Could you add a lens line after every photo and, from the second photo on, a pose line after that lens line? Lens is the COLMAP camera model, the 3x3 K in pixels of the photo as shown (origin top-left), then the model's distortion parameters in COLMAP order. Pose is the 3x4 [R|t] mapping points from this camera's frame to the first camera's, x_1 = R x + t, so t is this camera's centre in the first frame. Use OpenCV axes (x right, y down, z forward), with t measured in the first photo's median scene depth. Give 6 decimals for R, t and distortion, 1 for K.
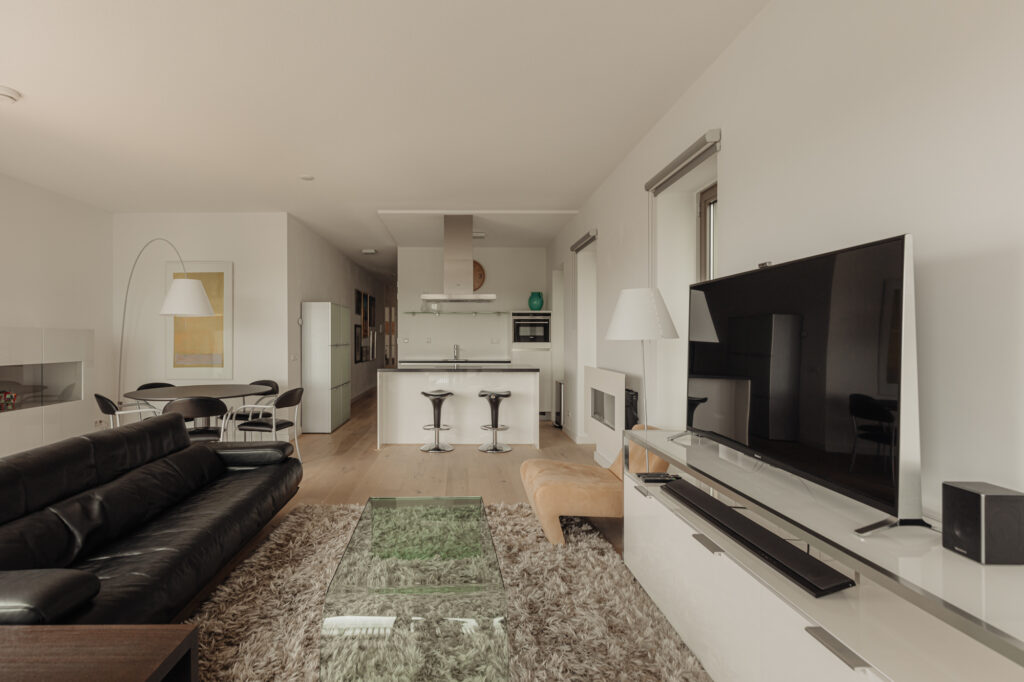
lens RADIAL K [[505.6, 0, 469.0], [0, 505.6, 346.0], [0, 0, 1]] dist [0.000242, 0.000024]
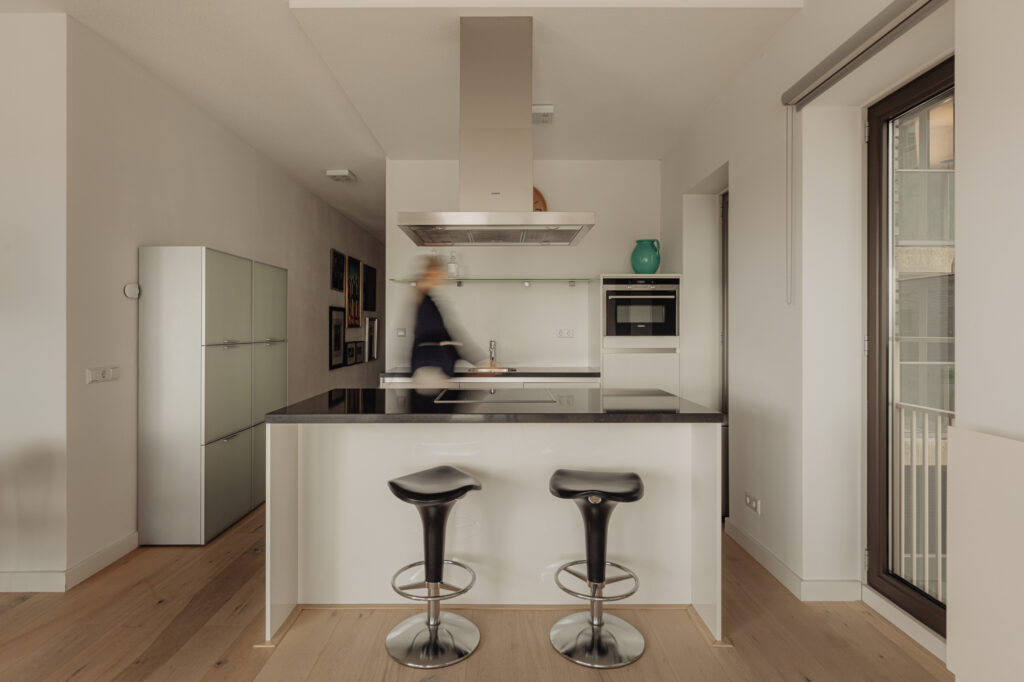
lens RADIAL K [[522.2, 0, 509.4], [0, 522.2, 331.9], [0, 0, 1]] dist [0.001301, -0.000237]
pose [[0.999987, -0.001258, -0.004904, -0.006390], [0.001214, 0.999960, -0.008825, -0.006990], [0.004915, 0.008819, 0.999949, 0.470690]]
